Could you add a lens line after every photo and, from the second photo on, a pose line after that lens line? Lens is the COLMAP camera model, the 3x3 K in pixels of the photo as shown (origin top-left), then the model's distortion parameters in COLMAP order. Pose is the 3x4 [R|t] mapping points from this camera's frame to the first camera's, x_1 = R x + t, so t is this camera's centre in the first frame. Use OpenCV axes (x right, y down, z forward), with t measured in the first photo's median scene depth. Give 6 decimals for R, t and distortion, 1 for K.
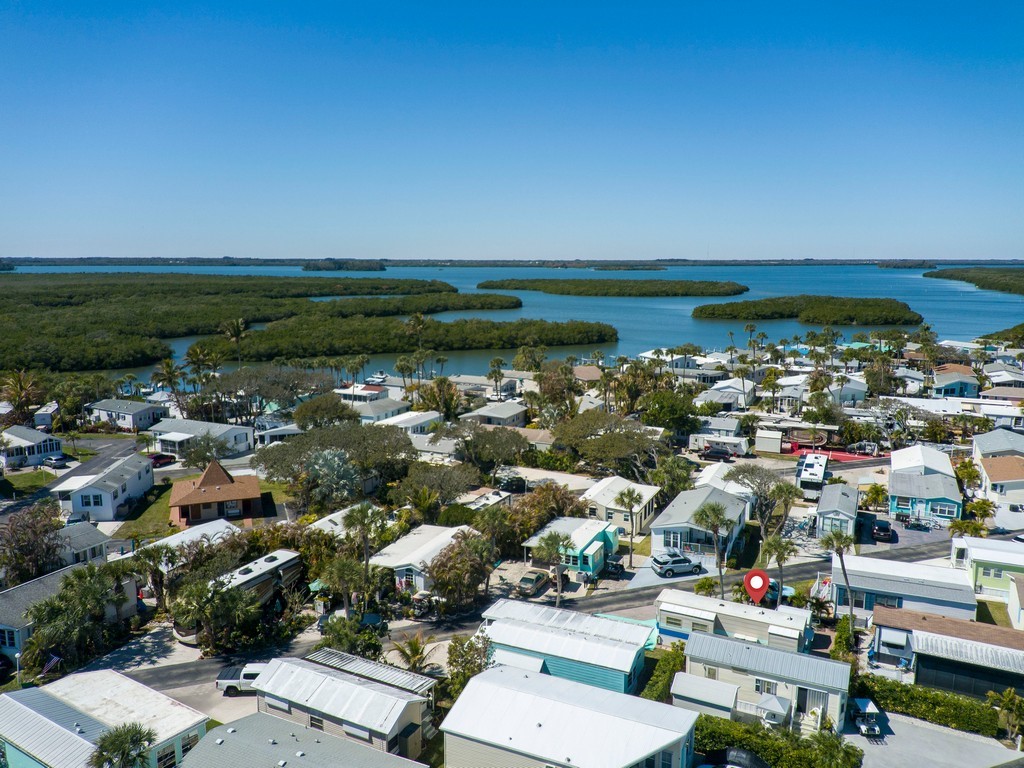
lens RADIAL K [[772.0, 0, 516.4], [0, 772.0, 387.6], [0, 0, 1]] dist [0.086901, -0.116262]
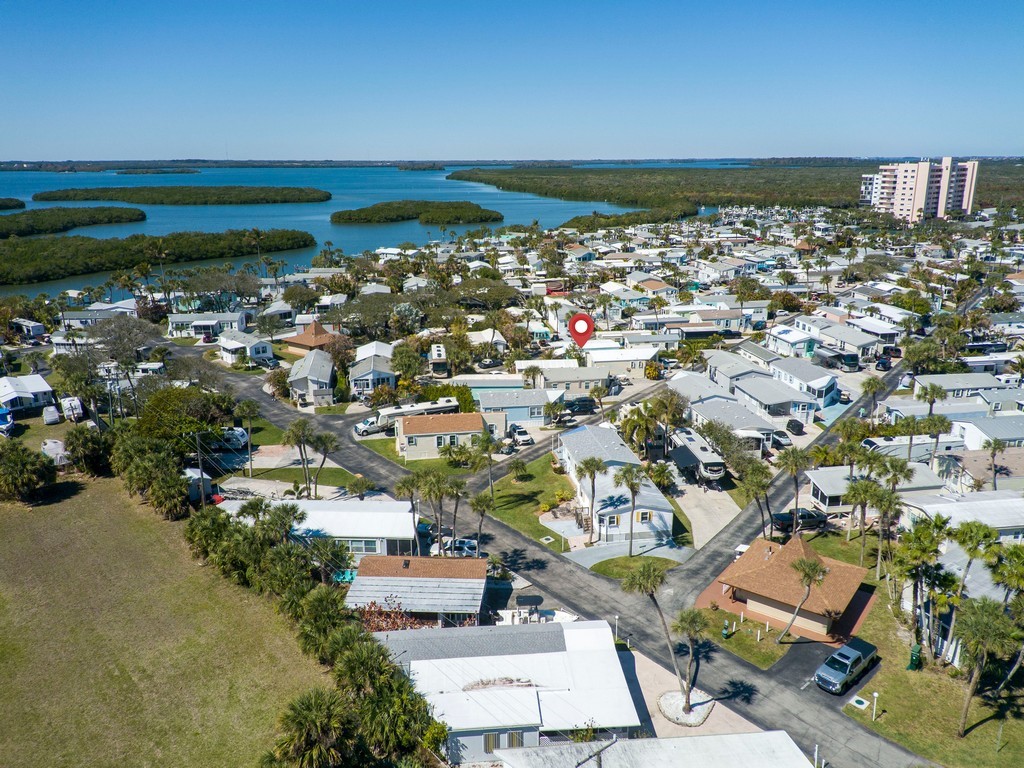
lens RADIAL K [[772.0, 0, 513.8], [0, 772.0, 386.8], [0, 0, 1]] dist [0.086901, -0.116262]
pose [[0.832601, -0.161491, 0.529808, -0.744888], [0.096989, 0.984280, 0.147599, 0.021773], [-0.545315, -0.071506, 0.835175, -0.510353]]
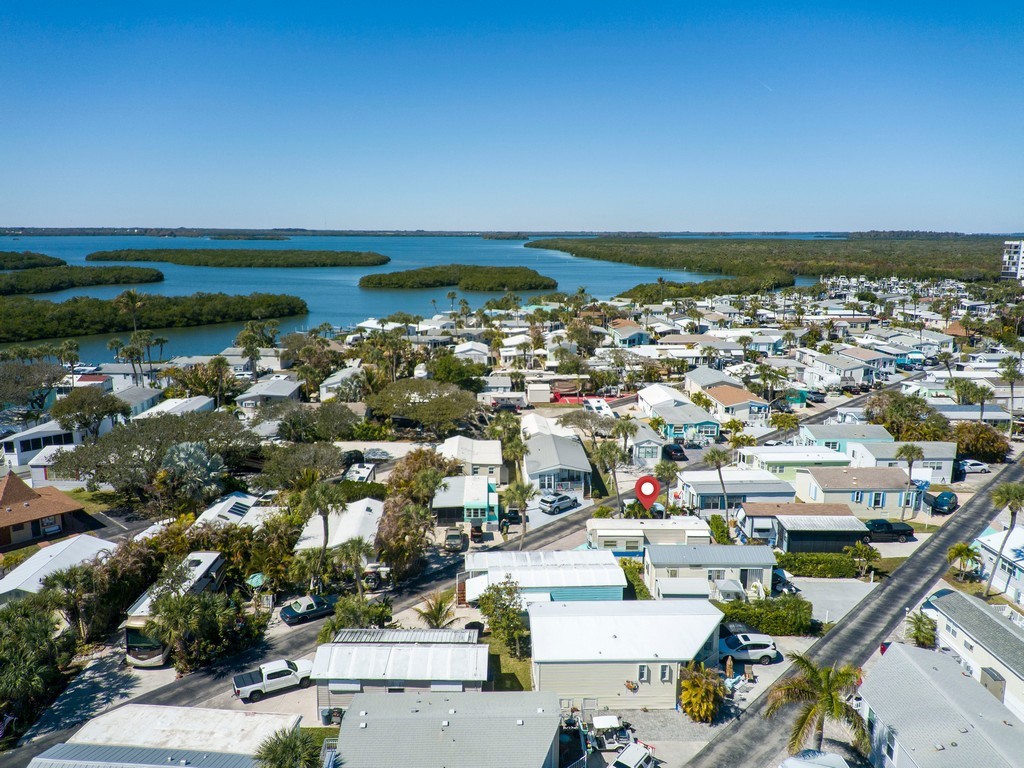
lens RADIAL K [[772.0, 0, 510.6], [0, 772.0, 382.6], [0, 0, 1]] dist [0.086901, -0.116262]
pose [[0.891036, -0.085224, 0.445861, -0.219792], [0.071329, 0.996303, 0.047890, -0.003325], [-0.448294, -0.010868, 0.893820, 0.015585]]
